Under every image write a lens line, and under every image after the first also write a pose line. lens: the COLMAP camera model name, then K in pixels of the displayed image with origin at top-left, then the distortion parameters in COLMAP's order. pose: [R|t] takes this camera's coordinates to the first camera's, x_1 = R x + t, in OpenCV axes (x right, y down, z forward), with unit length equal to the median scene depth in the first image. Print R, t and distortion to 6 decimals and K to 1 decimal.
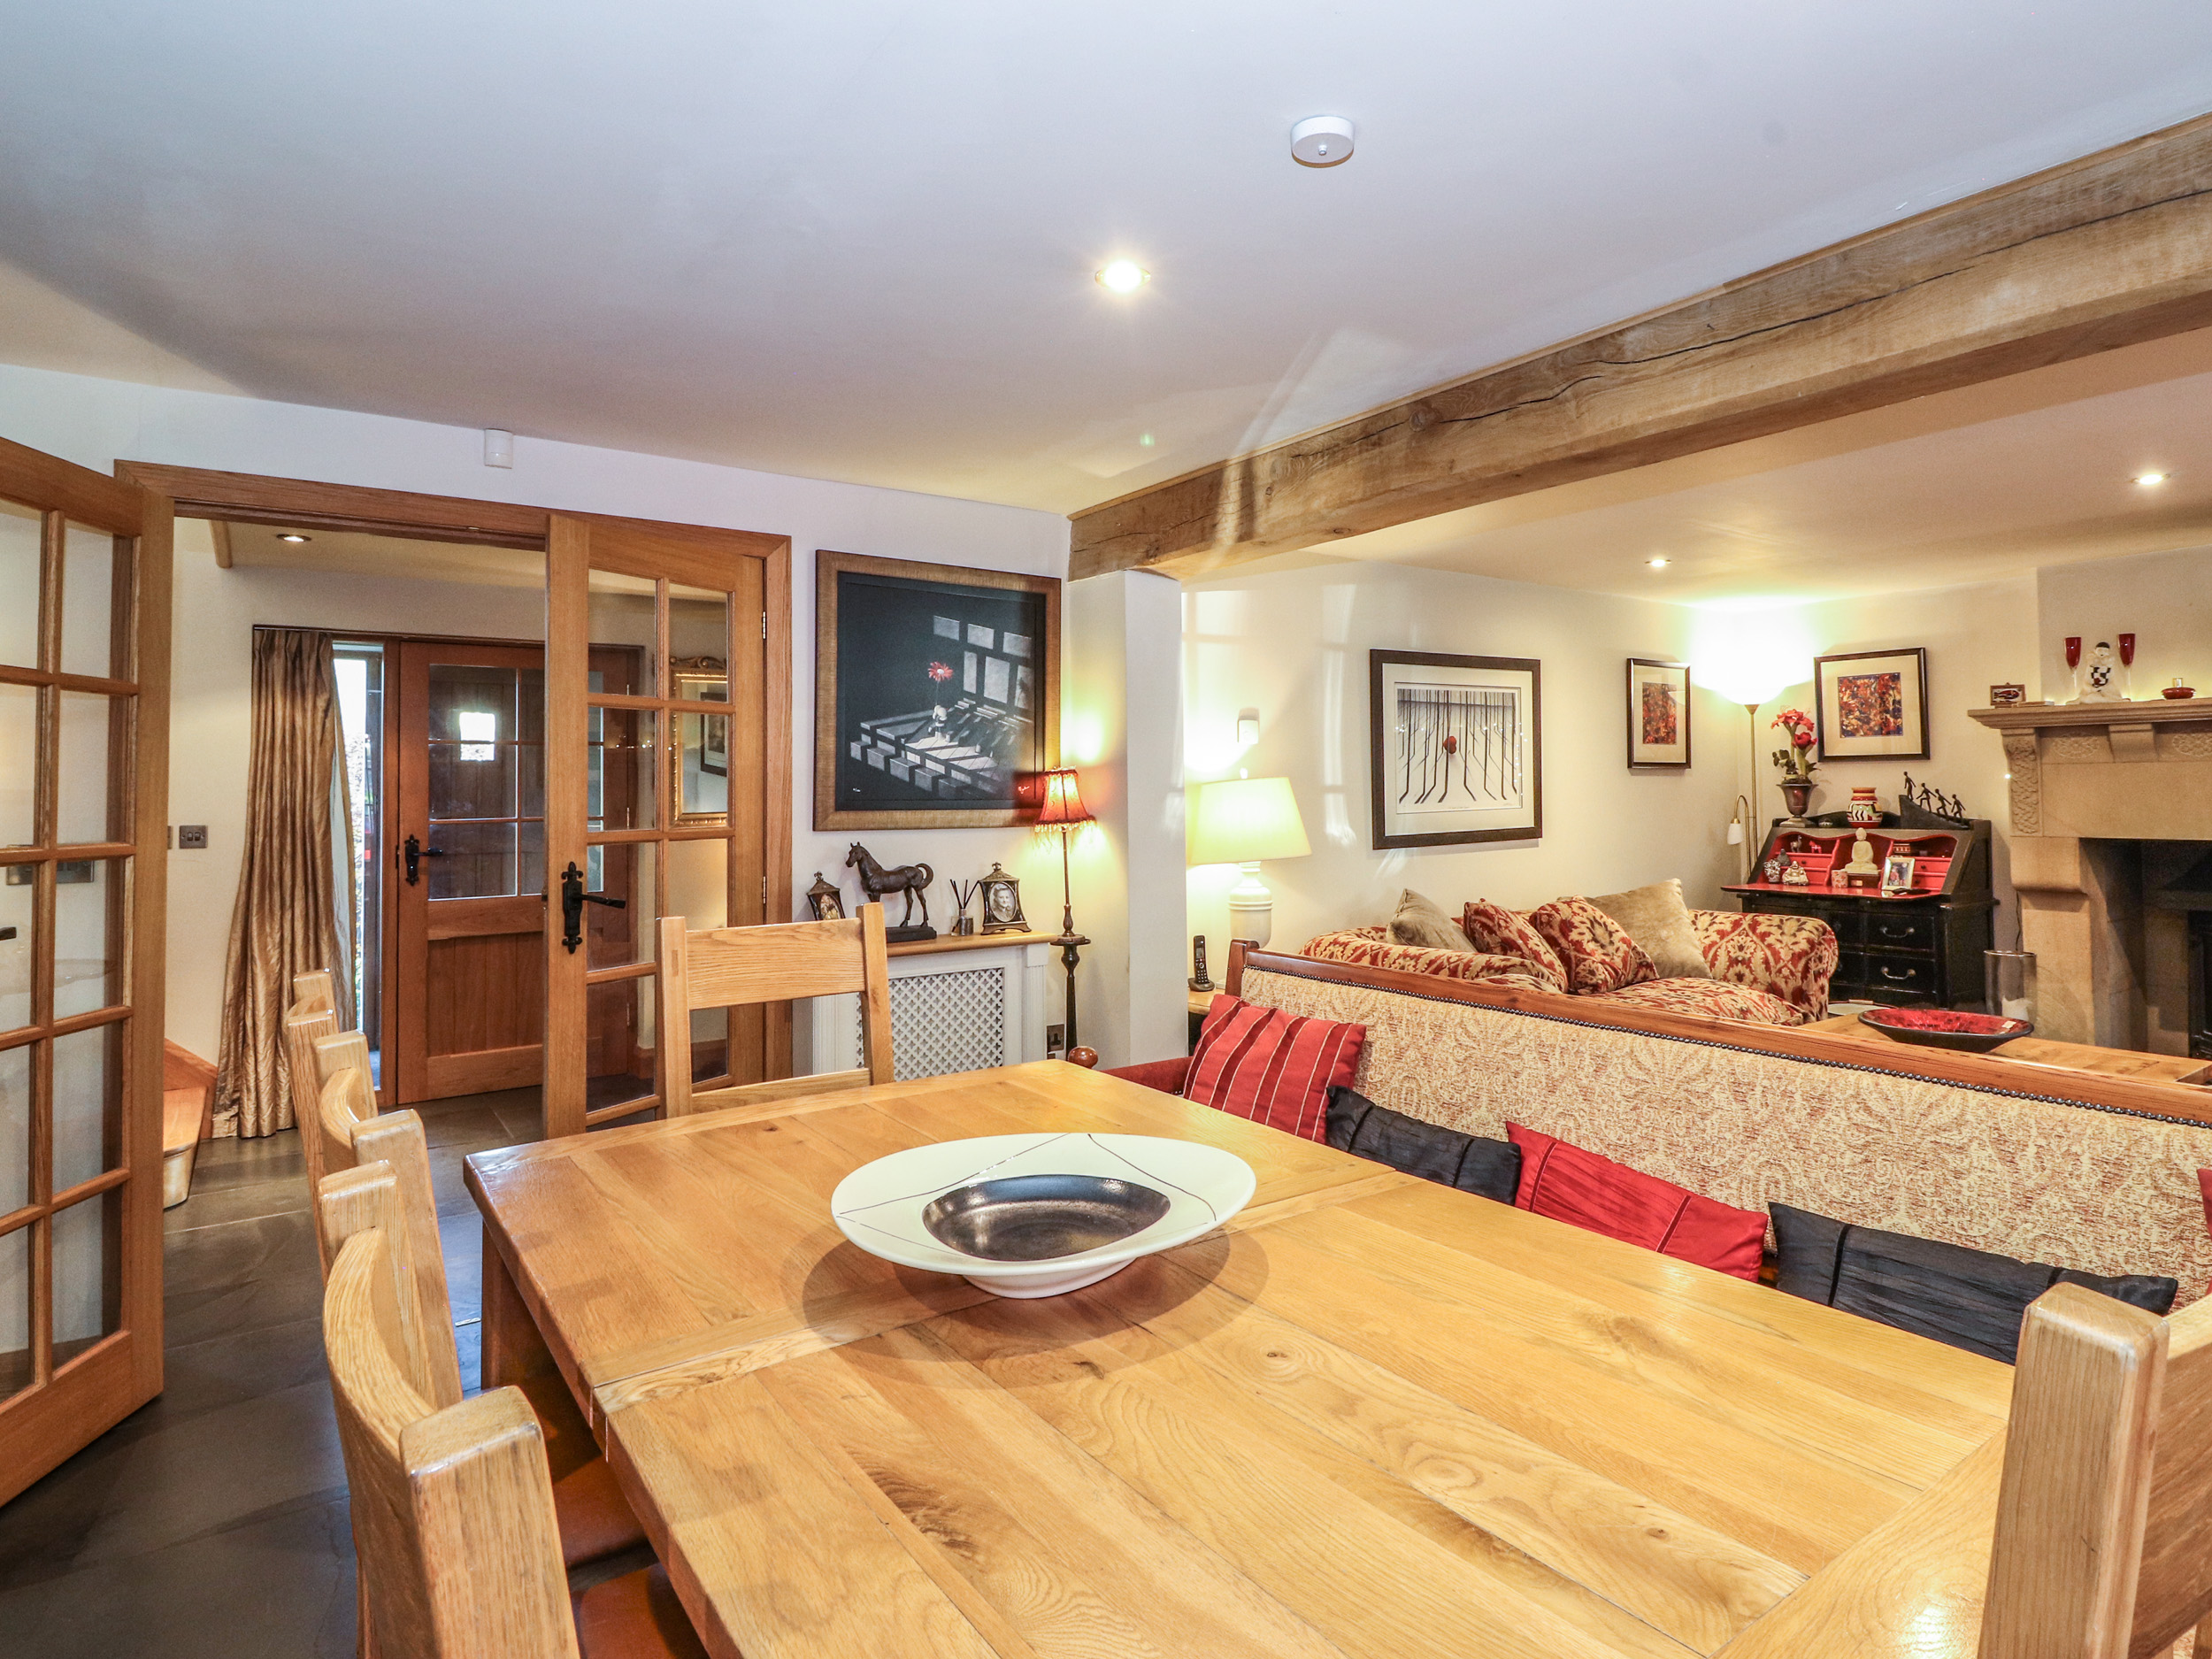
lens RADIAL K [[1224.7, 0, 1173.2], [0, 1224.7, 751.1], [0, 0, 1]] dist [0.001563, -0.017050]
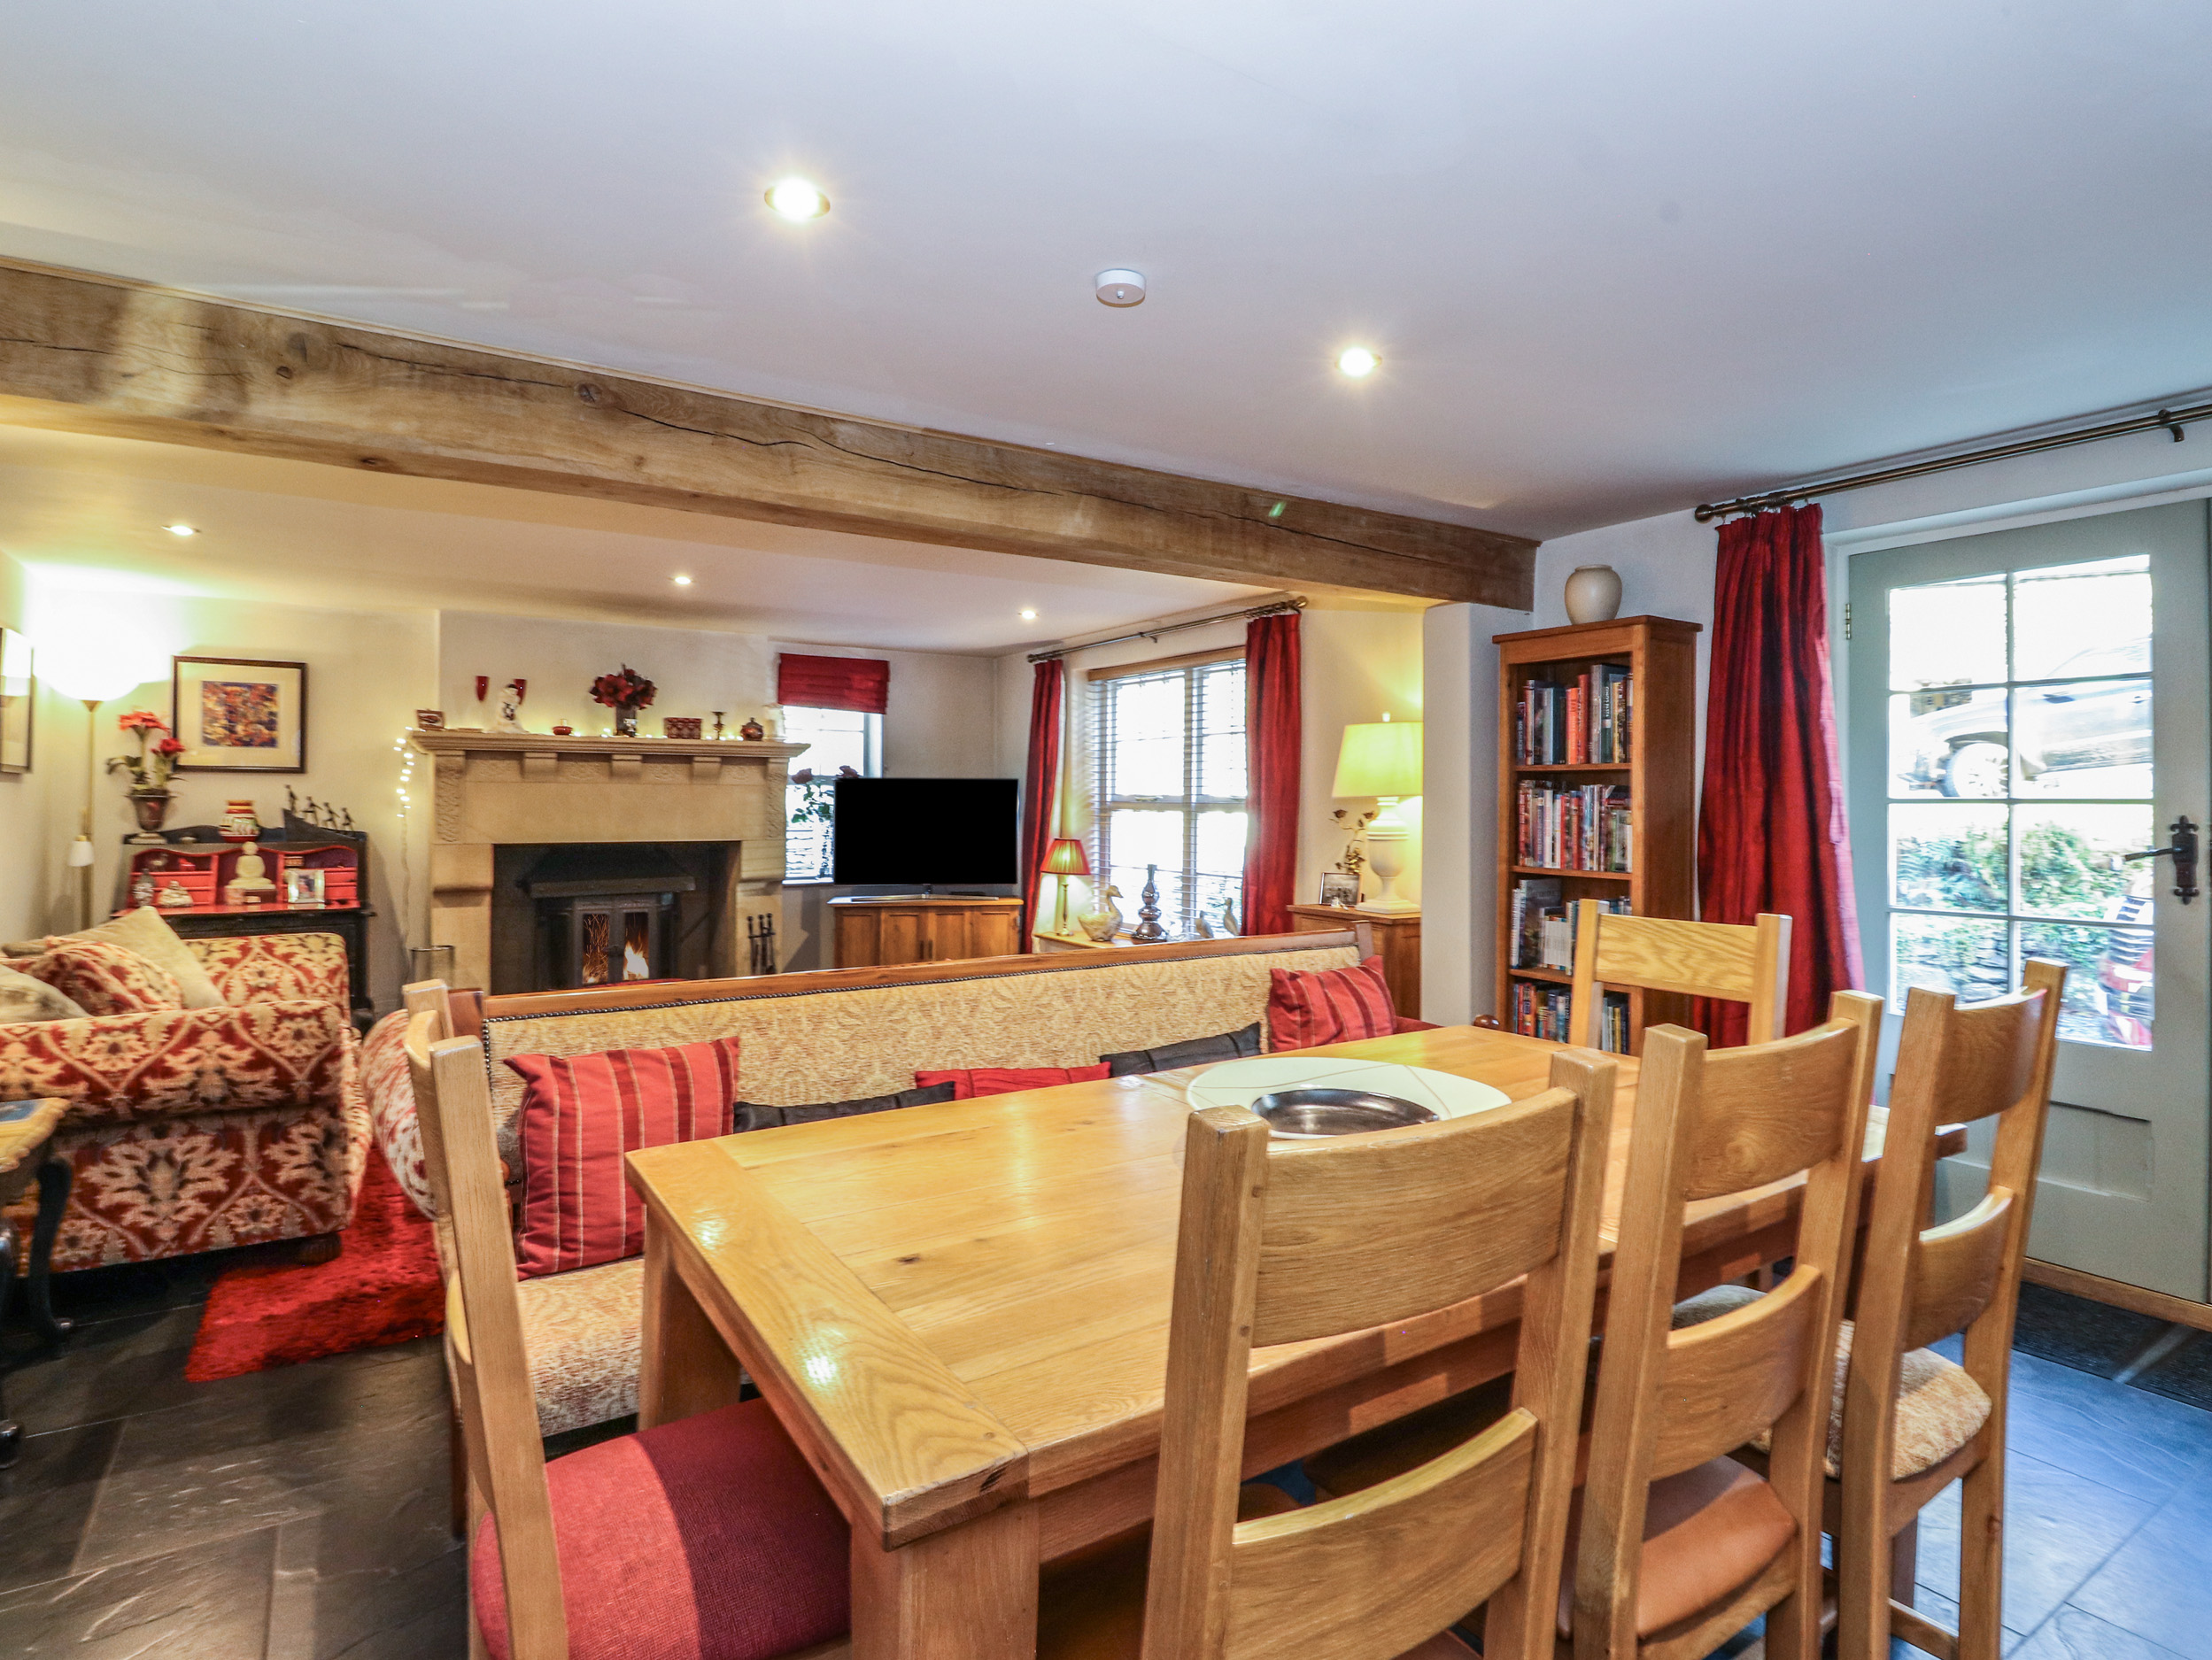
lens RADIAL K [[1177.6, 0, 1115.4], [0, 1177.6, 798.9], [0, 0, 1]] dist [0.001762, -0.010815]
pose [[0.058394, 0.012054, 0.998221, -0.386154], [-0.037276, 0.999256, -0.009886, 0.015396], [-0.997597, -0.036632, 0.058799, 0.323500]]
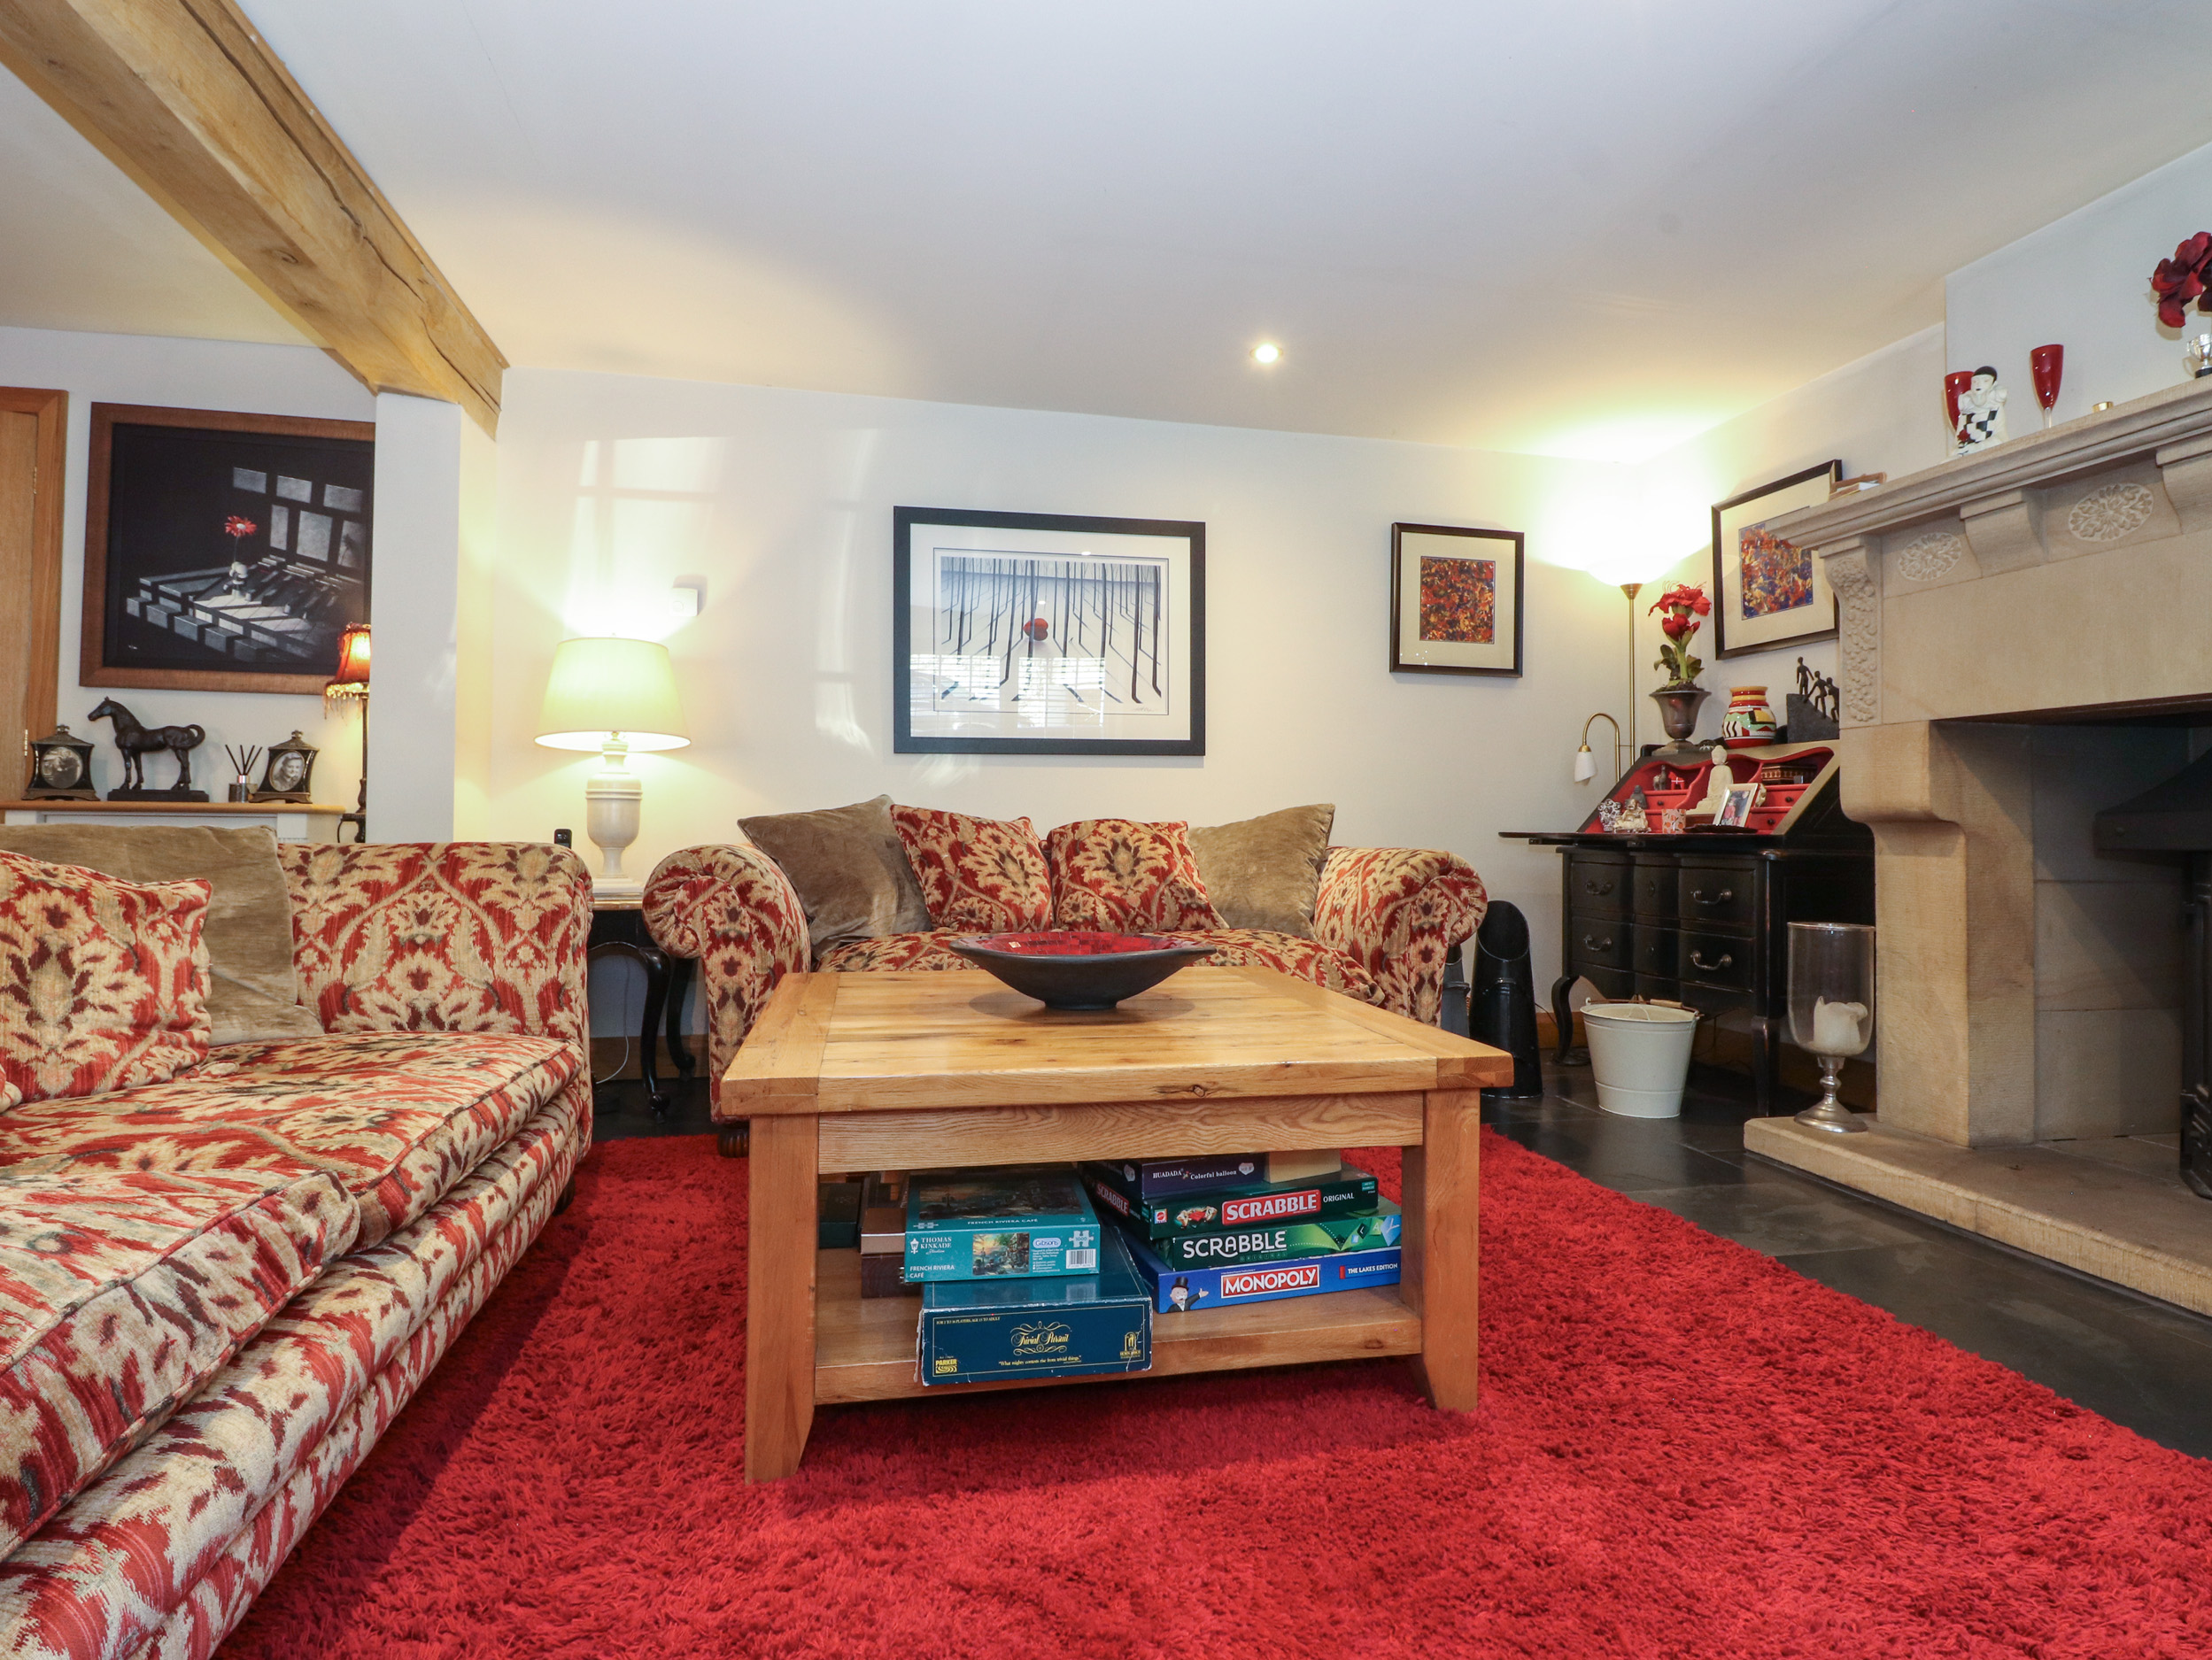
lens RADIAL K [[1158.5, 0, 1110.5], [0, 1158.5, 800.4], [0, 0, 1]] dist [0.001992, -0.013812]
pose [[0.913965, 0.009165, -0.405690, 0.621311], [-0.005380, 0.999931, 0.010469, 0.105510], [0.405758, -0.007386, 0.913951, 0.361346]]
